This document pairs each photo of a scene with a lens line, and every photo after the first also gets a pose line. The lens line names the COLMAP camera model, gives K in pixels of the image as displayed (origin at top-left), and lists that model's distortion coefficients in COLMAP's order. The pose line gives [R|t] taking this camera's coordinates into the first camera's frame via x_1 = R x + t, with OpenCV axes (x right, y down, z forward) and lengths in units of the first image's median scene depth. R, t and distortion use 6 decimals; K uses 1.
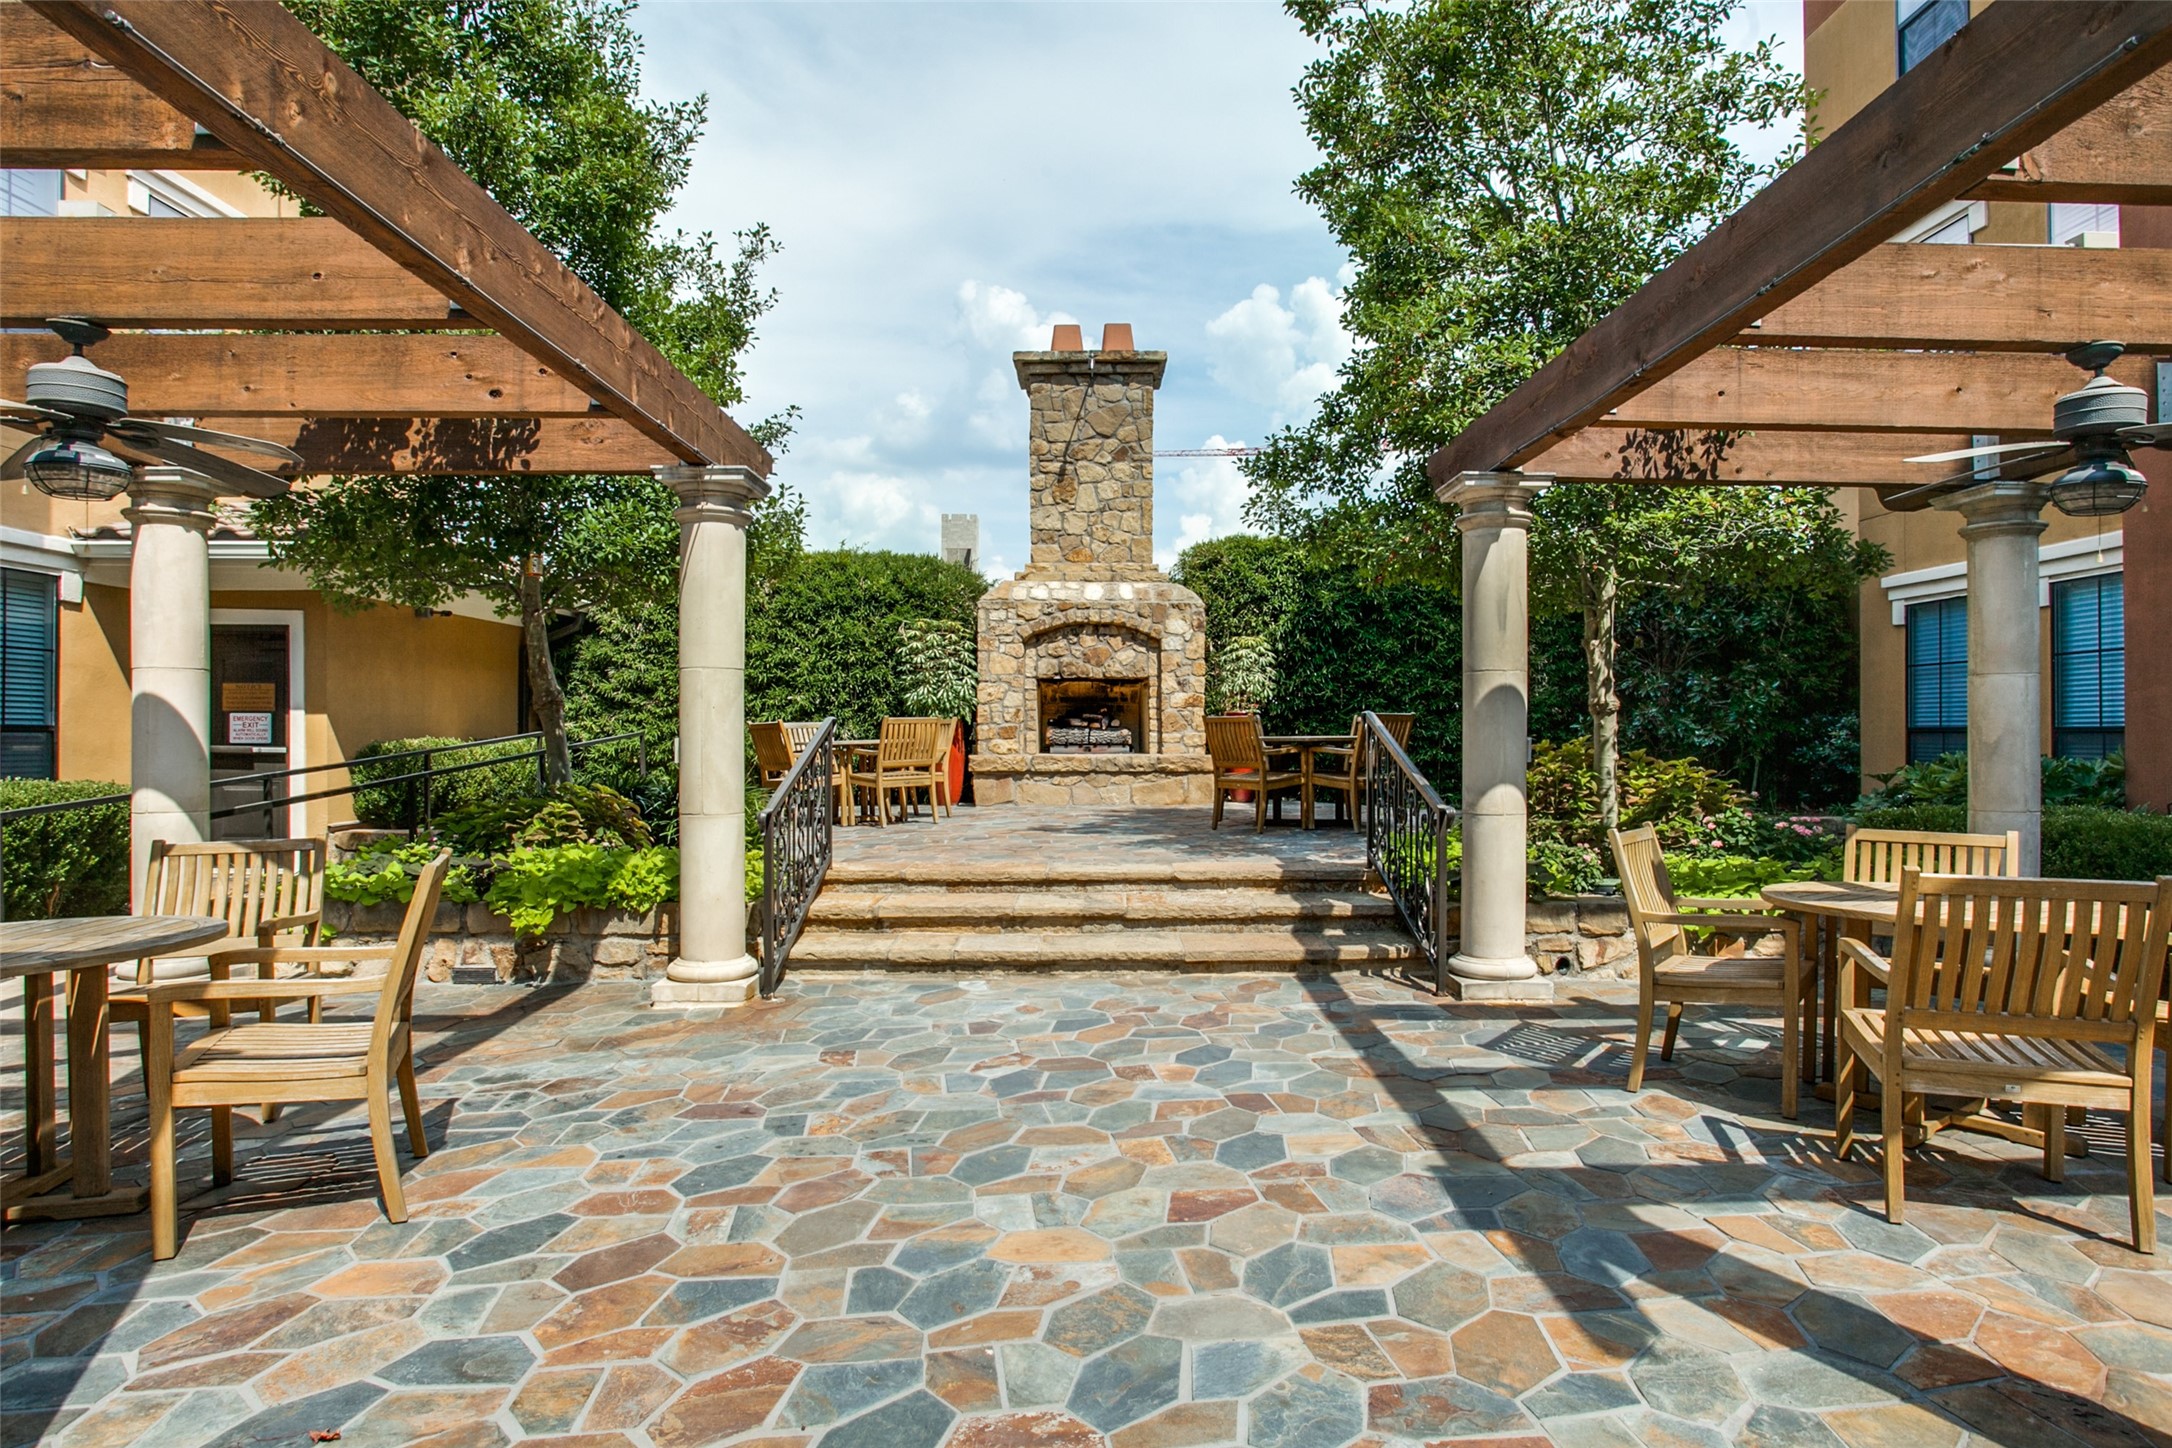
lens RADIAL K [[1101.8, 0, 1088.7], [0, 1101.8, 729.2], [0, 0, 1]] dist [-0.040944, 0.001888]
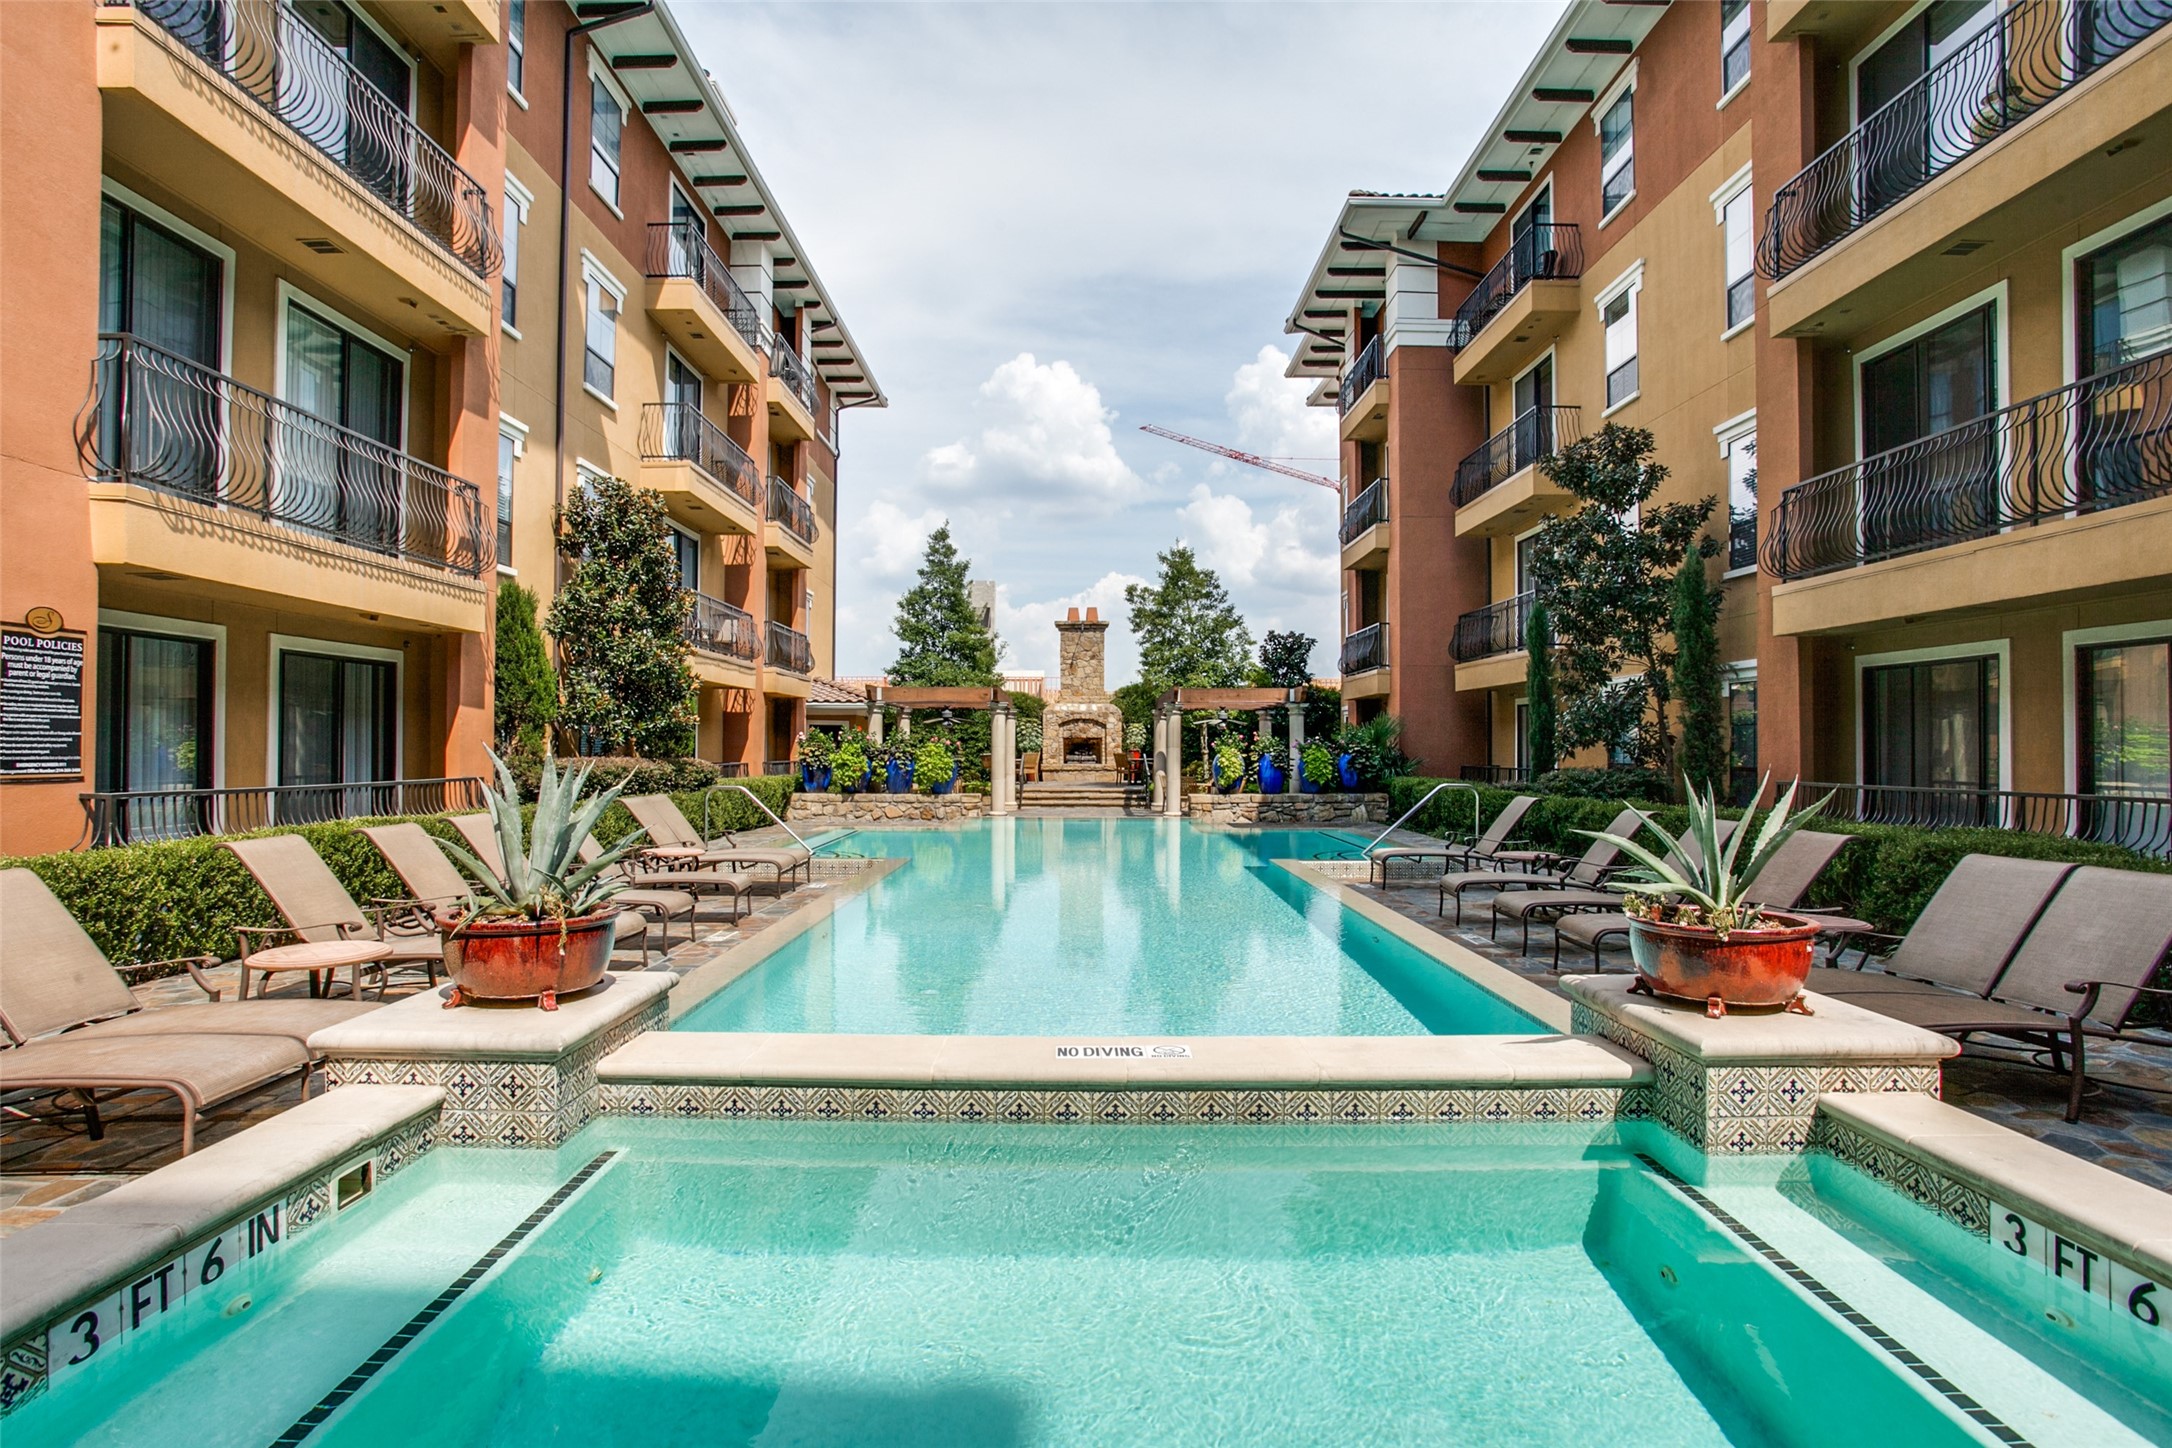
lens RADIAL K [[1101.8, 0, 1066.6], [0, 1101.8, 739.3], [0, 0, 1]] dist [-0.040944, 0.001888]
pose [[0.999953, 0.002861, -0.009289, -0.011628], [-0.002859, 0.999996, 0.000200, -0.041939], [0.009289, -0.000174, 0.999957, -1.866482]]
